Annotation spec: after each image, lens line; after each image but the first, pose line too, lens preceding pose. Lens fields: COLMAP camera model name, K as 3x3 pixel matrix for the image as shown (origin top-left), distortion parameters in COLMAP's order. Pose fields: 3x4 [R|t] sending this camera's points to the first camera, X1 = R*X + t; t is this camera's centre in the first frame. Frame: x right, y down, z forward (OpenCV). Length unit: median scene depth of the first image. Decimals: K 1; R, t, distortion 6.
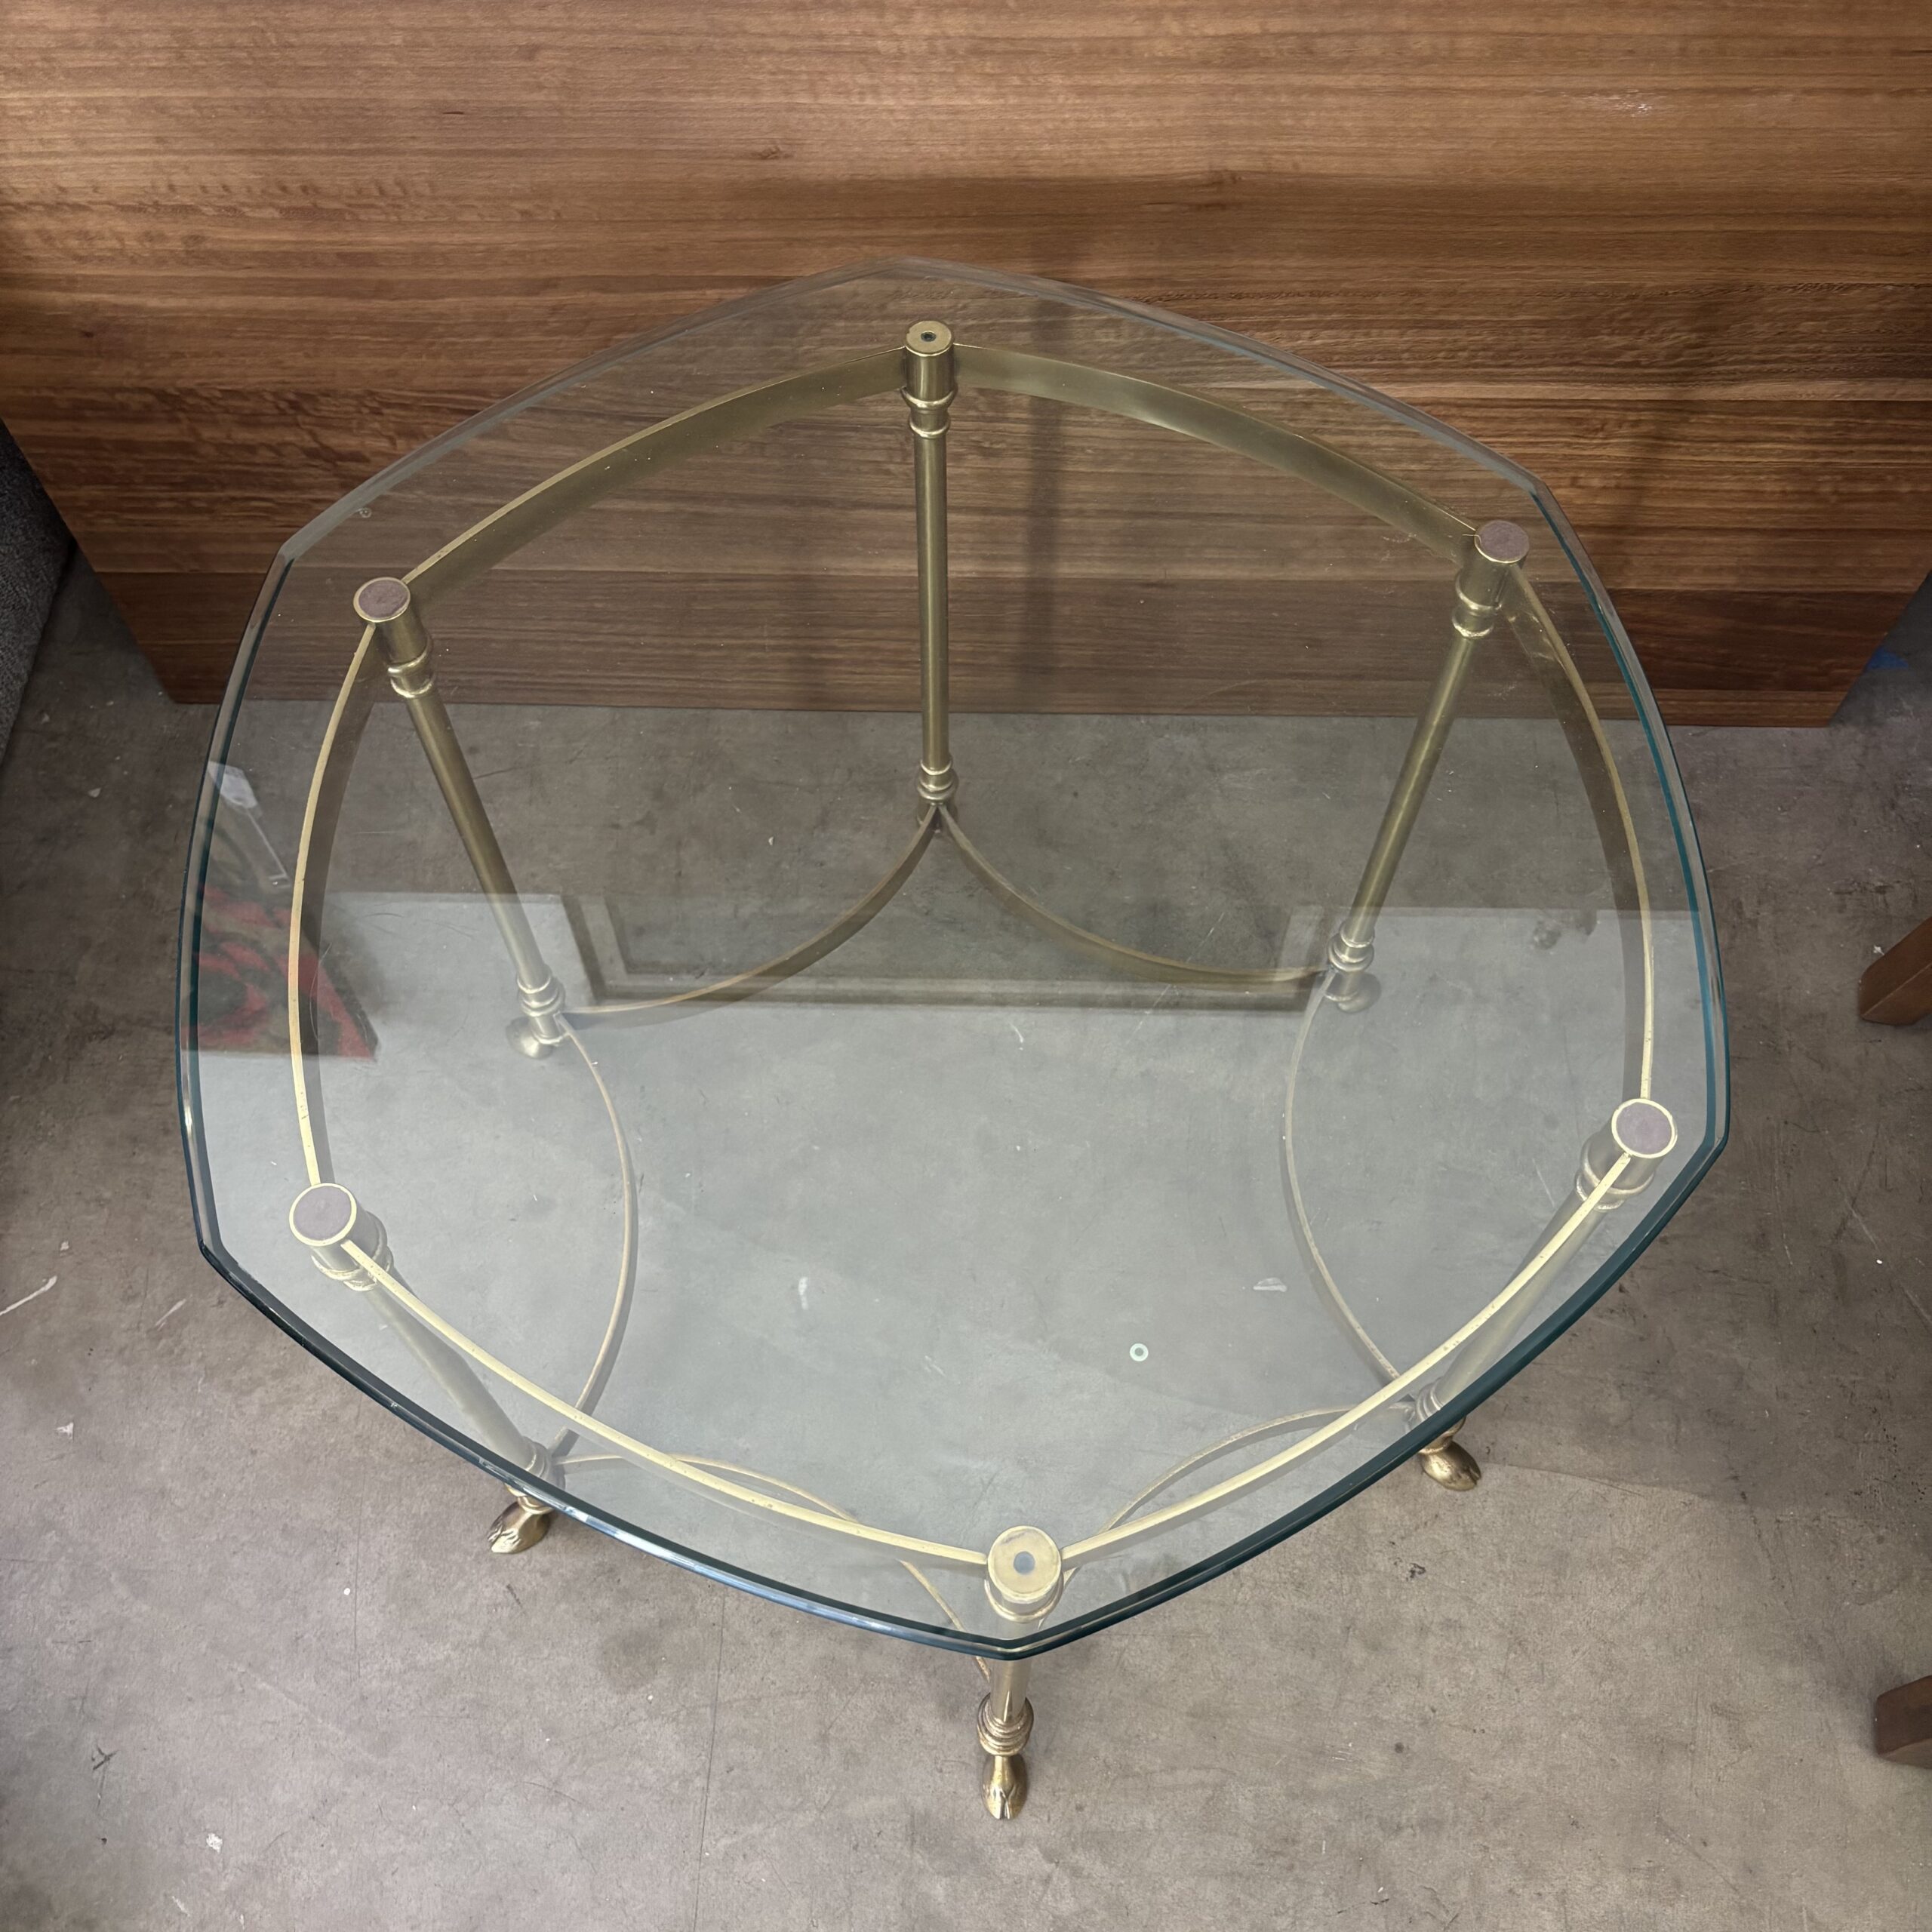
lens RADIAL K [[1917.7, 0, 957.0], [0, 1917.7, 968.6], [0, 0, 1]] dist [0.005594, 0.019417]
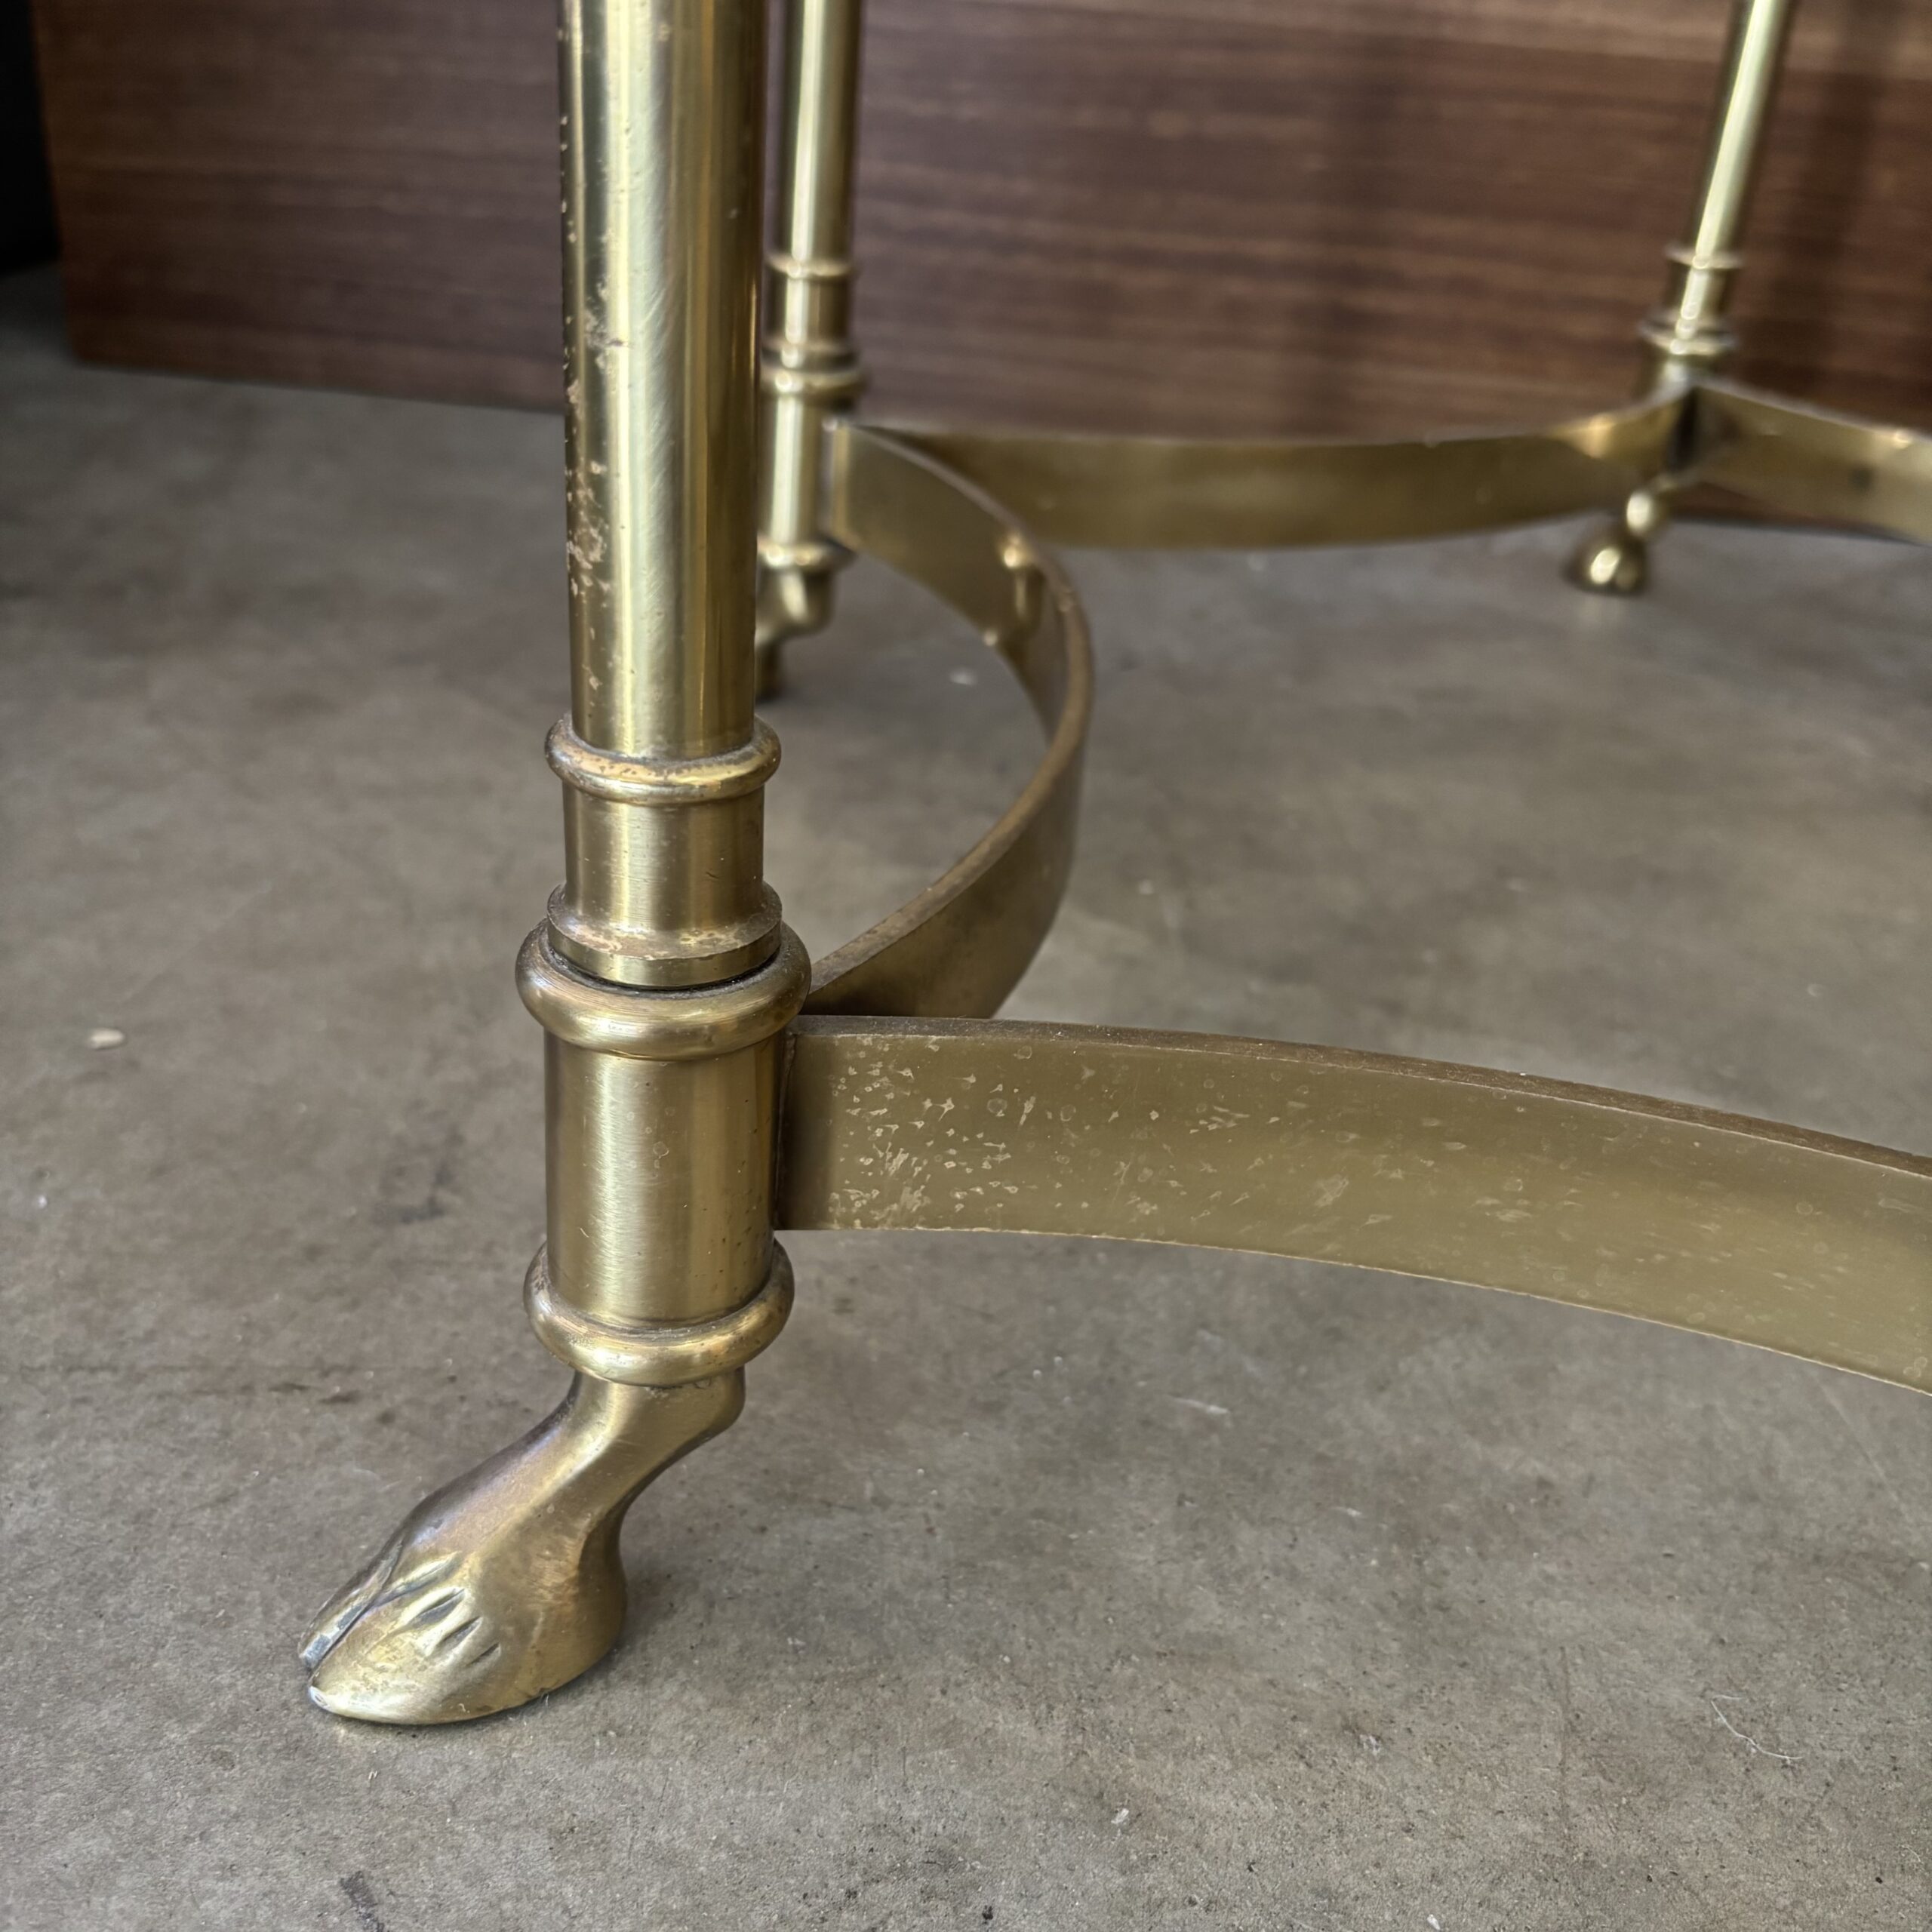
lens RADIAL K [[2031.9, 0, 990.0], [0, 2031.9, 964.3], [0, 0, 1]] dist [0.000727, 0.005982]
pose [[0.995574, 0.092960, -0.013796, -0.185143], [-0.085907, 0.840692, -0.534656, 0.351865], [-0.038103, 0.533475, 0.844957, 0.814312]]
